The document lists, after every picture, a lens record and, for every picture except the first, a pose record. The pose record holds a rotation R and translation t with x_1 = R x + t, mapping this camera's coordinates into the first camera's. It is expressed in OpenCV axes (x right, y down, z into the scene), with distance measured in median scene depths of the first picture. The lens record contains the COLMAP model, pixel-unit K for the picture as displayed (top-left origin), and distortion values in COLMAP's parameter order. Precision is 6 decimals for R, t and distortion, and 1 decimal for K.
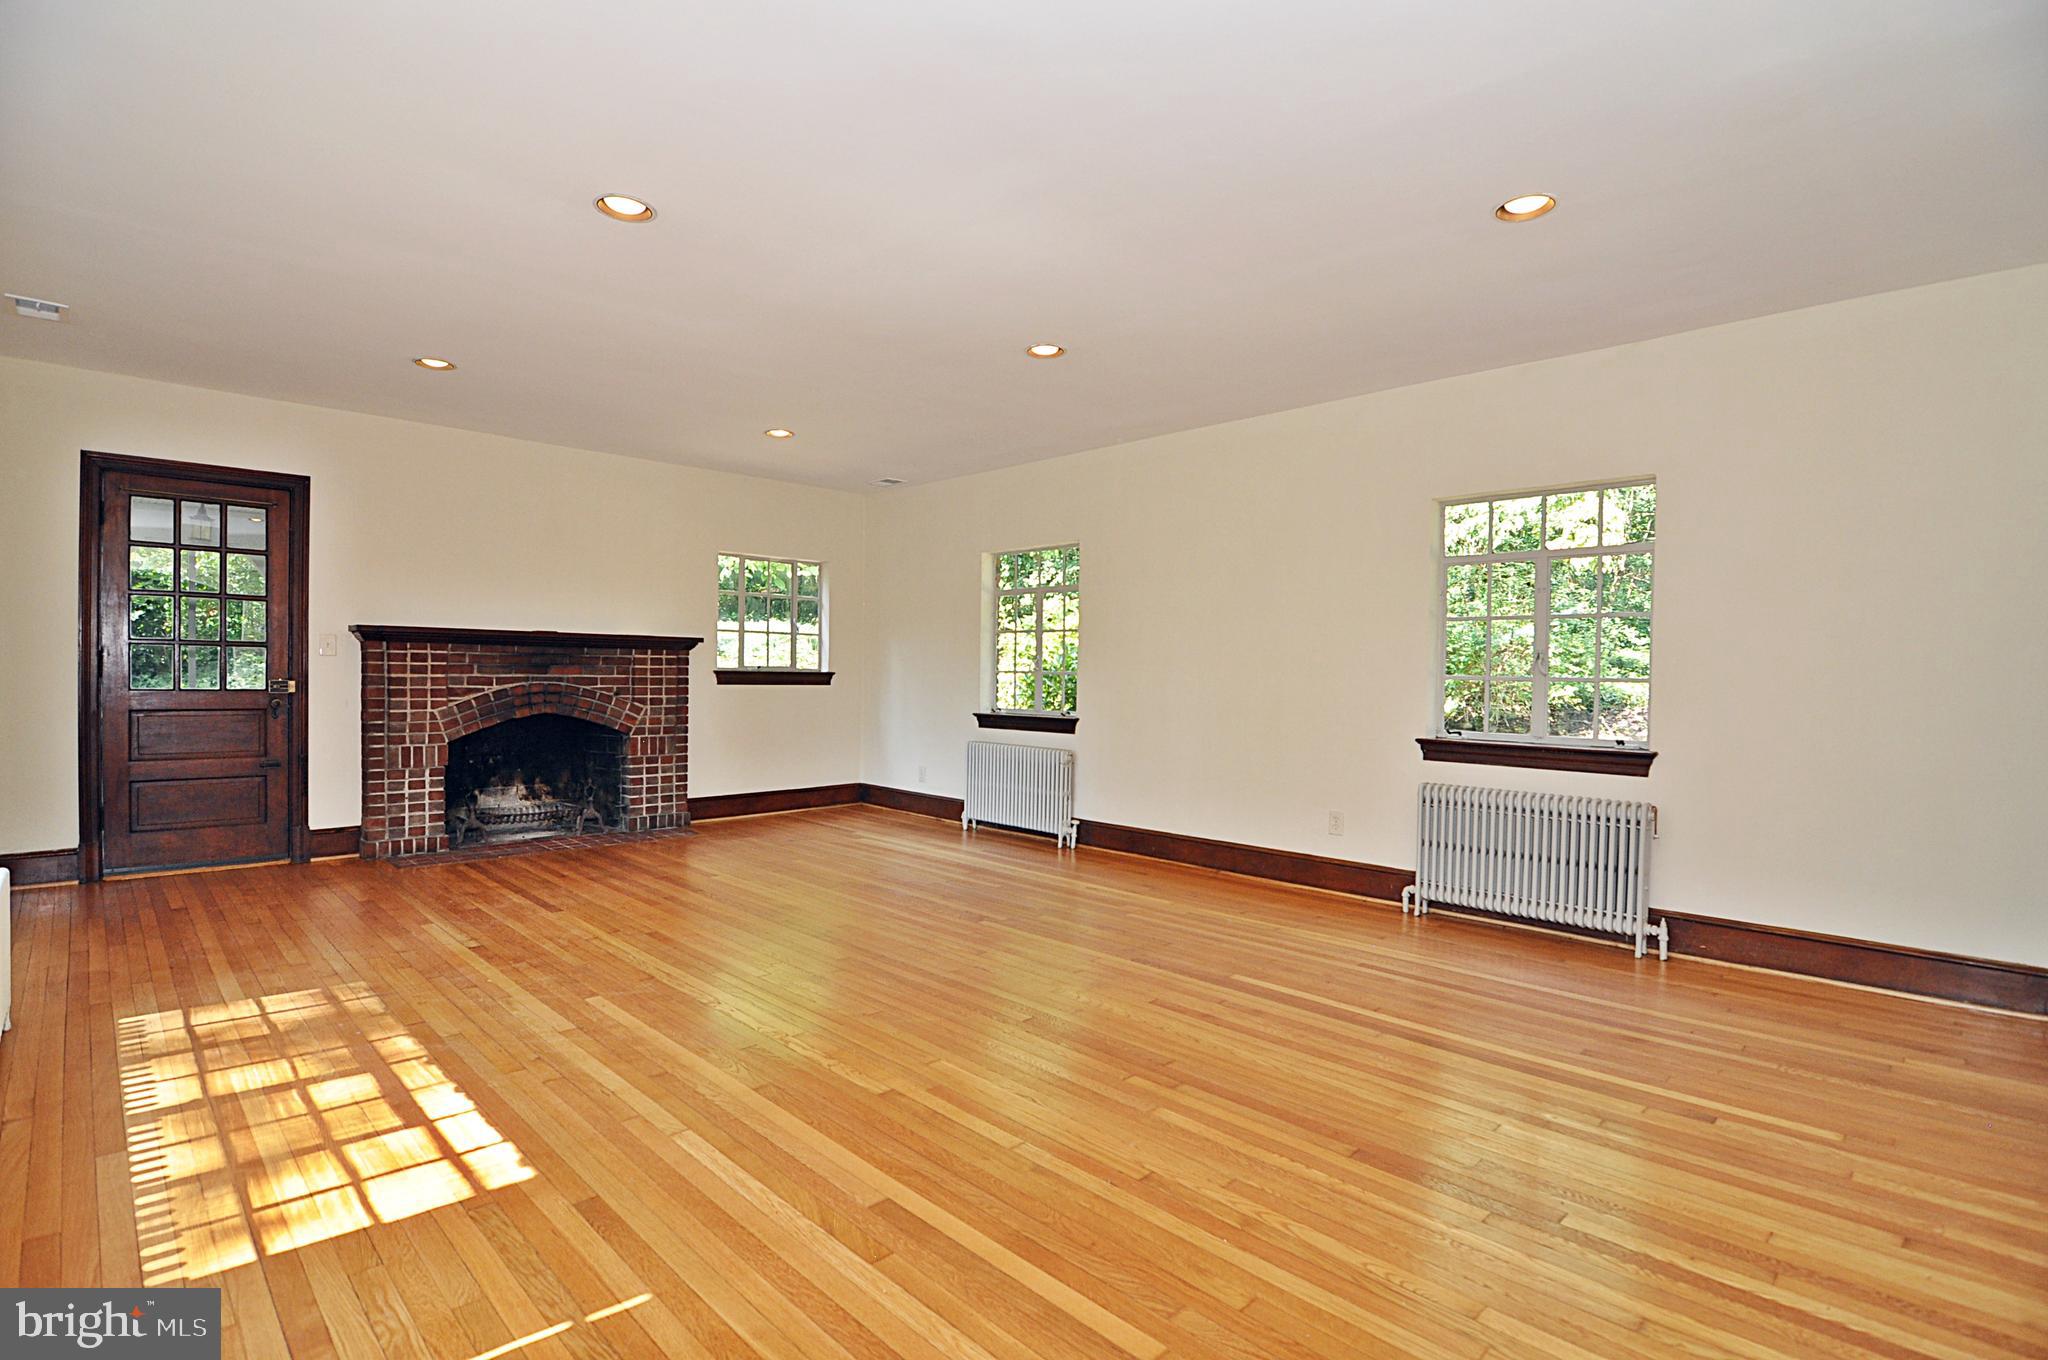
lens RADIAL K [[992.3, 0, 1024.8], [0, 992.3, 685.3], [0, 0, 1]] dist [-0.003765, -0.016451]
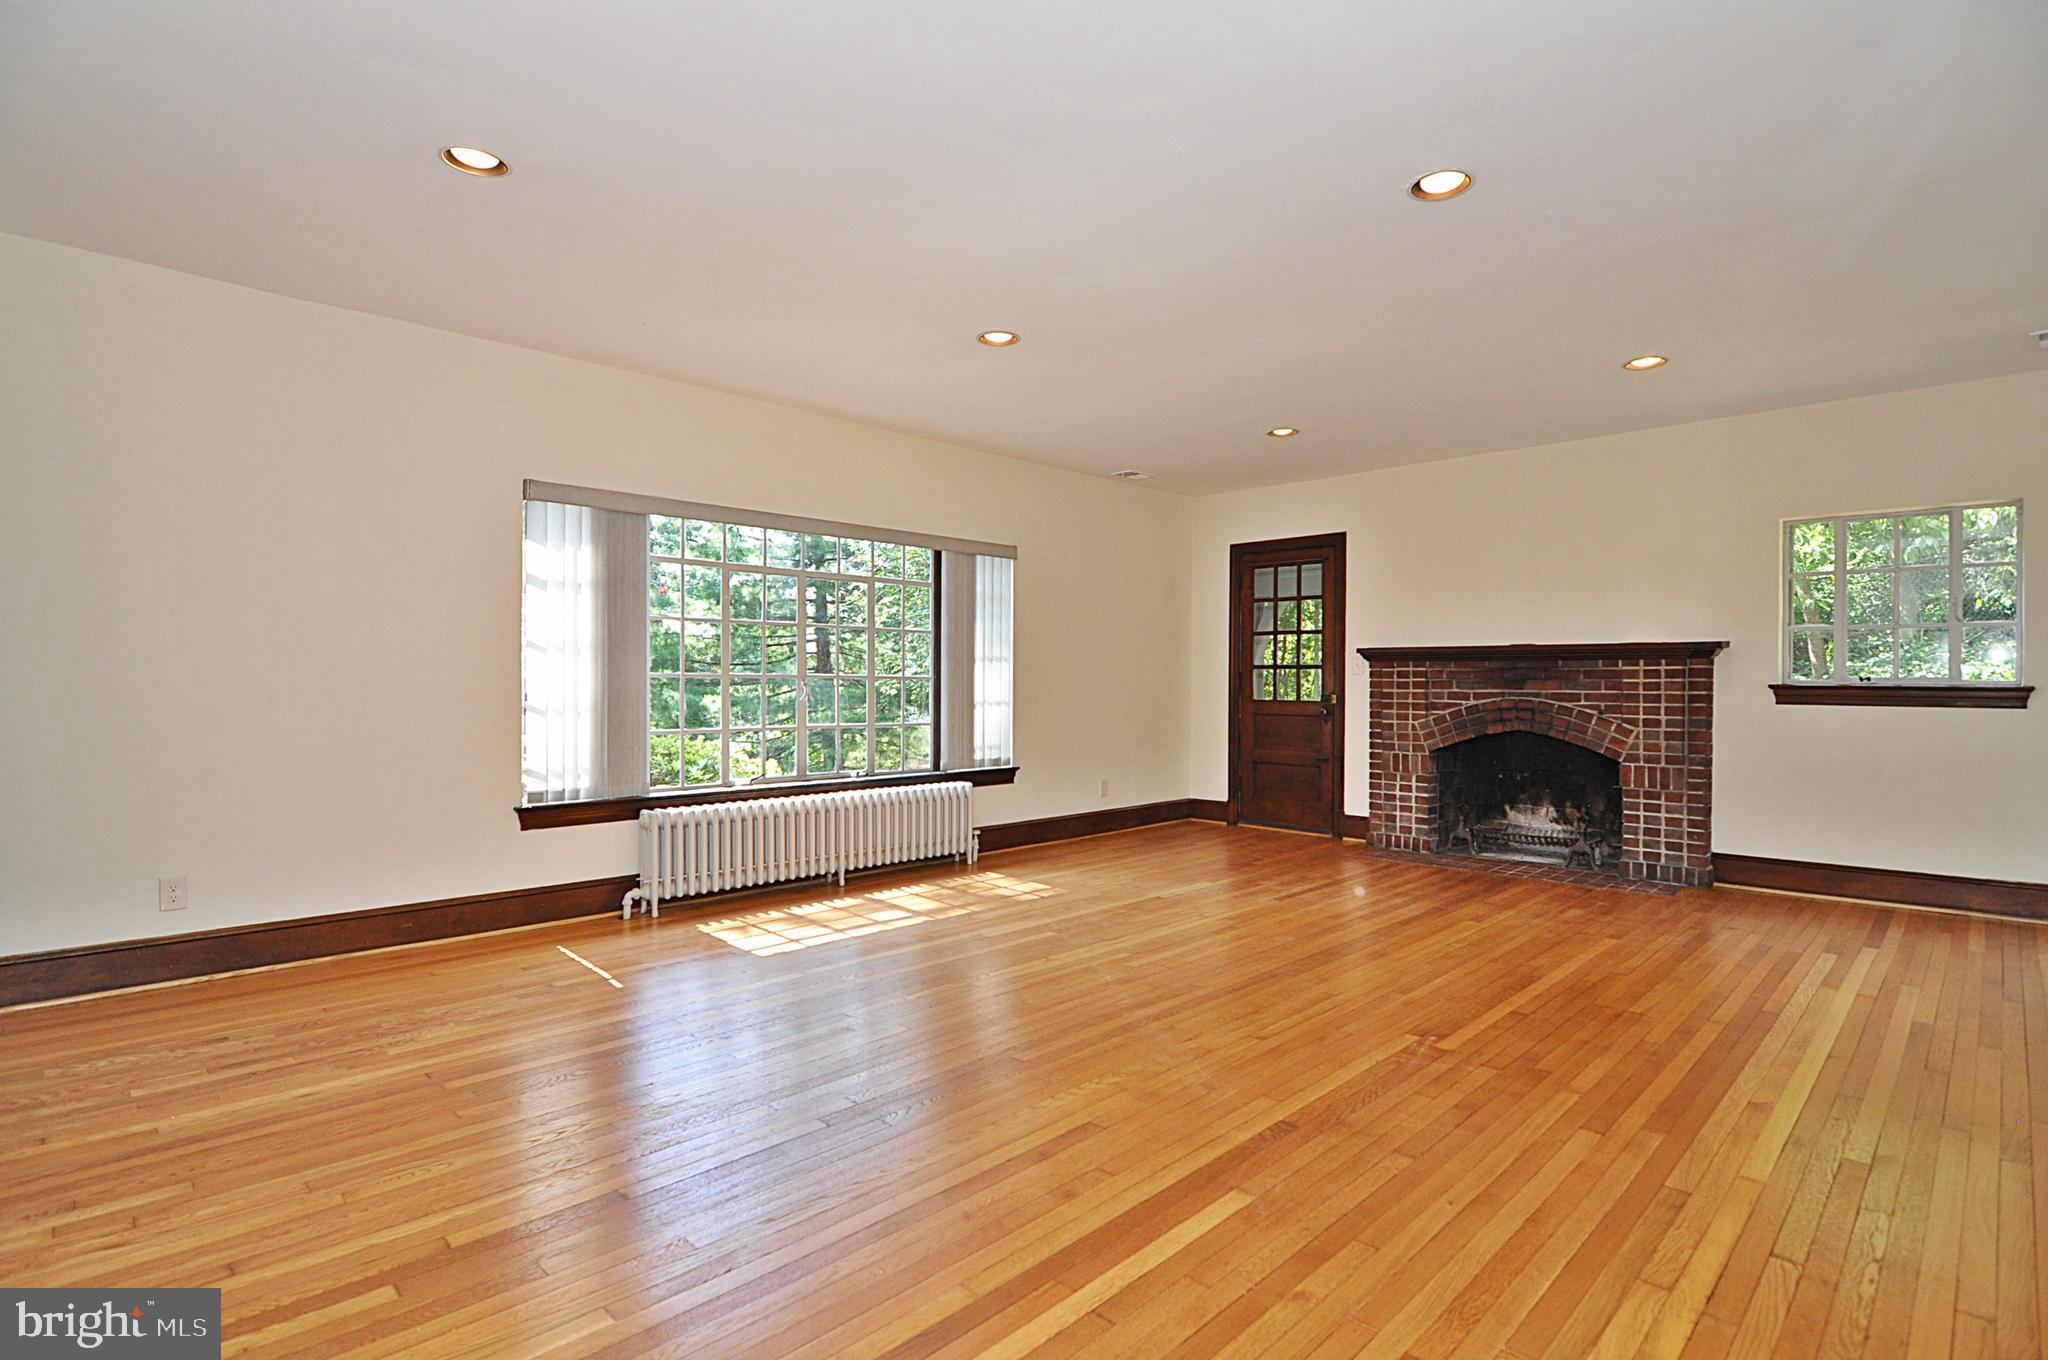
lens RADIAL K [[1006.2, 0, 1024.0], [0, 1006.2, 680.0], [0, 0, 1]] dist [-0.001984, -0.016908]
pose [[-0.001816, -0.014381, -0.999895, 0.526000], [-0.017481, 0.999744, -0.014347, 0.002058], [0.999846, 0.017453, -0.002067, 0.568420]]
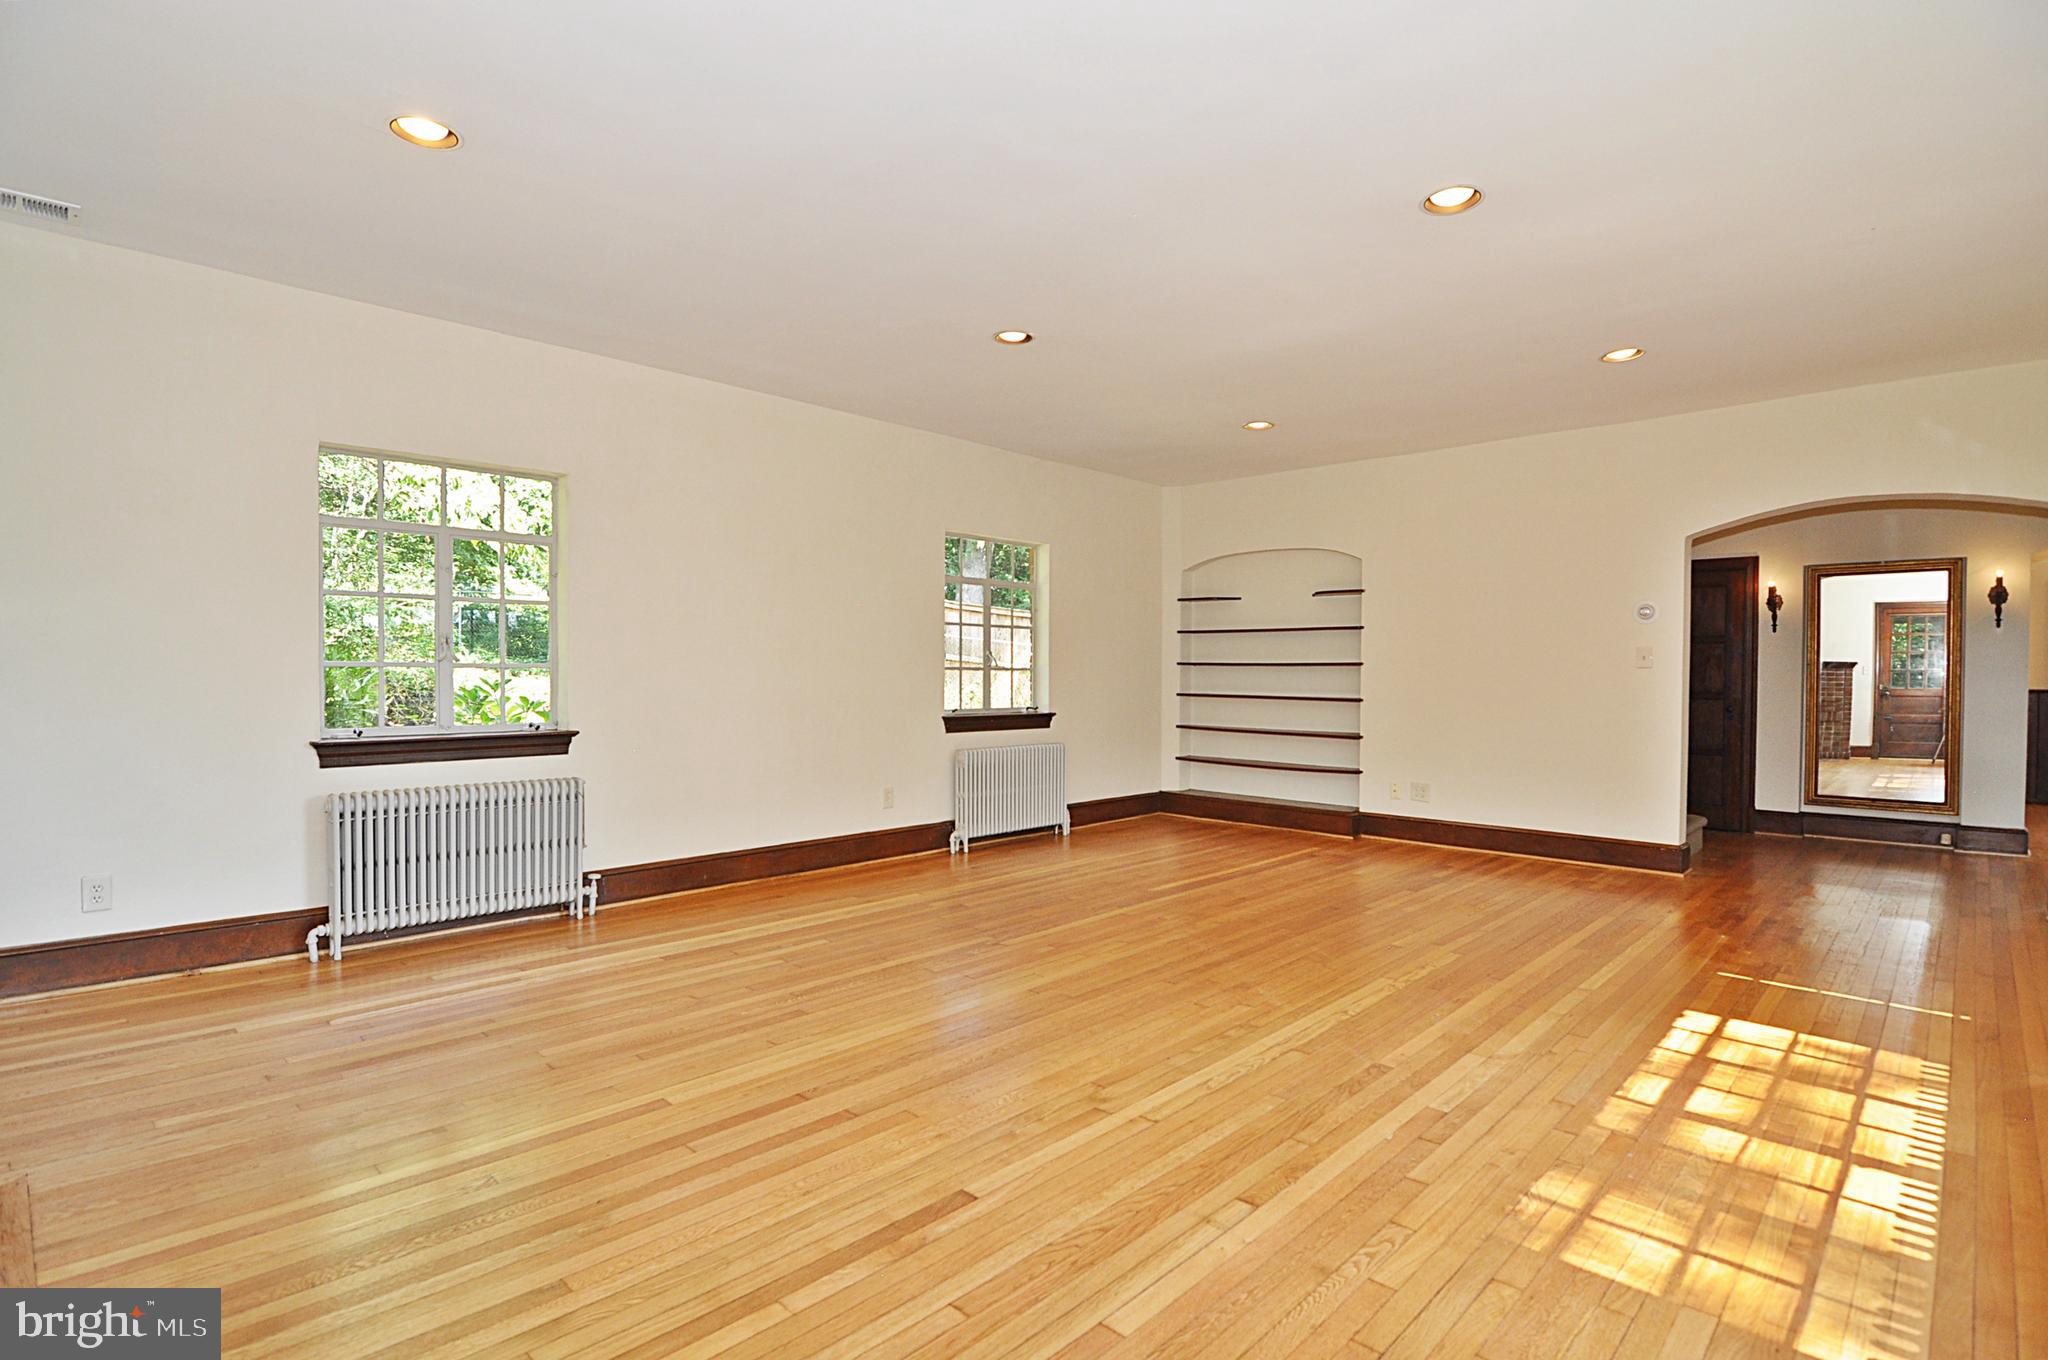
lens RADIAL K [[1012.3, 0, 1057.7], [0, 1012.3, 678.9], [0, 0, 1]] dist [-0.023483, -0.000719]
pose [[-0.055382, -0.024792, 0.998157, -0.749145], [0.007226, 0.999656, 0.025230, -0.020169], [-0.998439, 0.008610, -0.055183, 0.783019]]
